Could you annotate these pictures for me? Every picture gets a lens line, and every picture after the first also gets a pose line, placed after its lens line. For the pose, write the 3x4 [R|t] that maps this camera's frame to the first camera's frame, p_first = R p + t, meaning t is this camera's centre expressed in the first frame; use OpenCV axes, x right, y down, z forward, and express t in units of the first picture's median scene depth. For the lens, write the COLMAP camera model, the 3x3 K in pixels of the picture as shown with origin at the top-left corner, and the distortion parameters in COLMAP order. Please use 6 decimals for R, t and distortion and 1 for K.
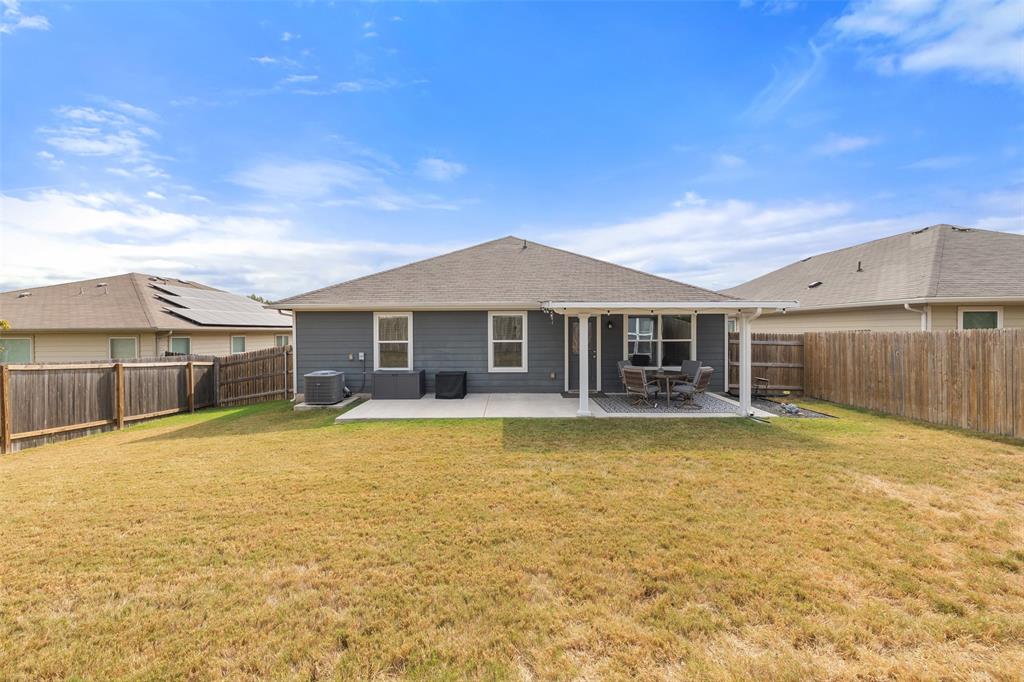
lens RADIAL K [[435.4, 0, 519.5], [0, 435.4, 335.0], [0, 0, 1]] dist [0.000746, -0.000420]
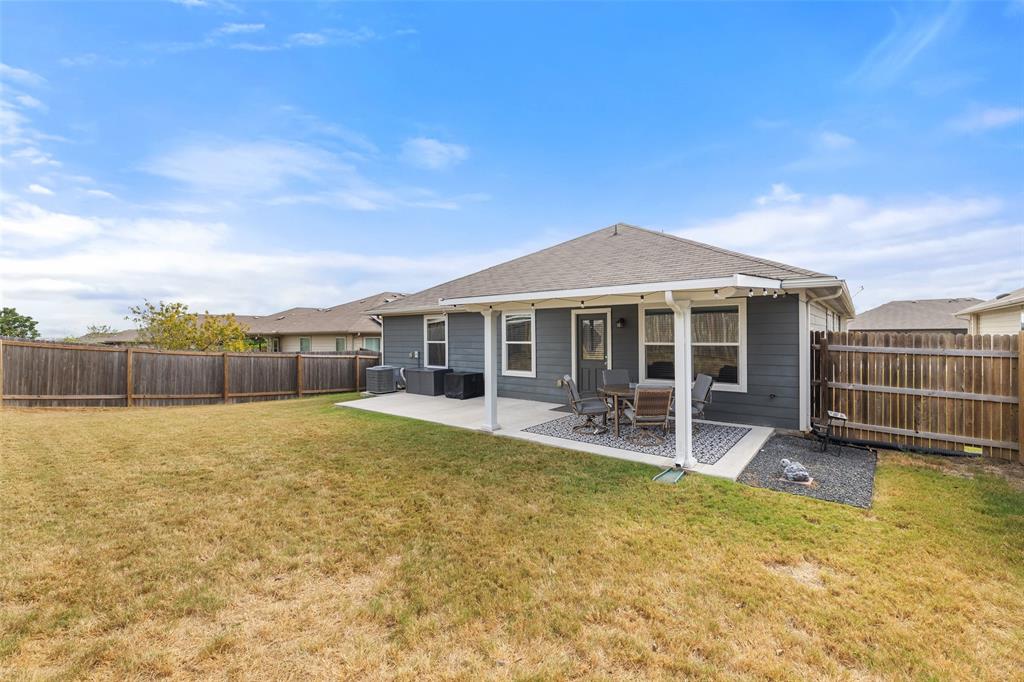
lens RADIAL K [[435.4, 0, 509.3], [0, 435.4, 337.8], [0, 0, 1]] dist [0.000746, -0.000420]
pose [[0.767358, 0.003667, -0.641209, 0.547847], [-0.001249, 0.999990, 0.004223, 0.000180], [0.641218, -0.002440, 0.767355, 0.282519]]
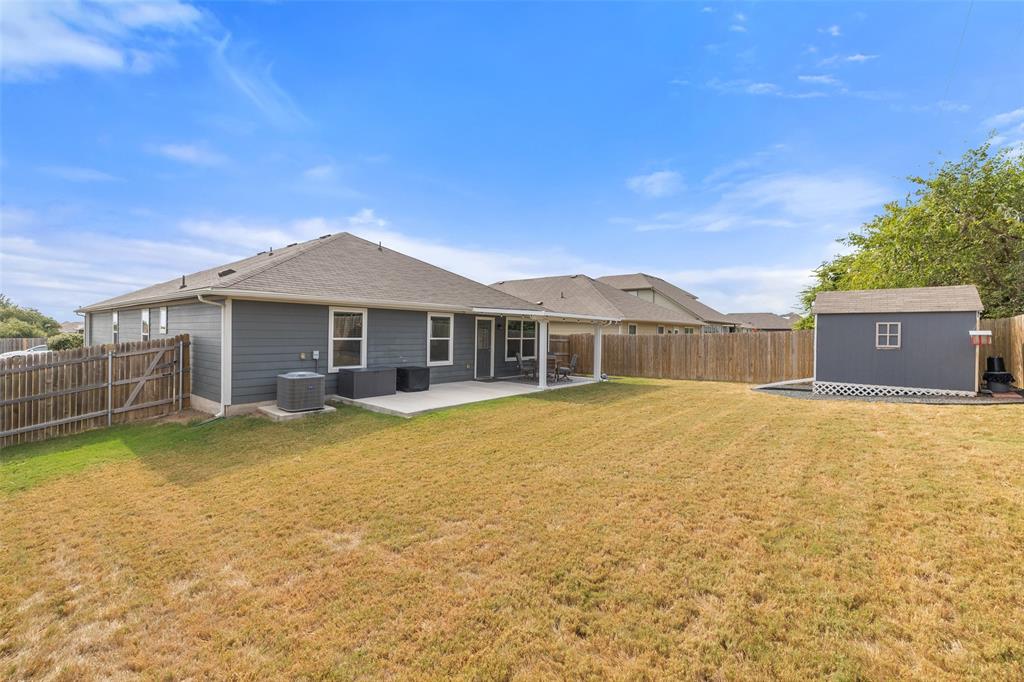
lens RADIAL K [[435.4, 0, 516.7], [0, 435.4, 339.1], [0, 0, 1]] dist [0.000746, -0.000420]
pose [[0.622352, 0.004114, 0.782727, -0.800775], [-0.010719, 0.999937, 0.003268, 0.009368], [-0.782664, -0.010423, 0.622357, 0.126312]]
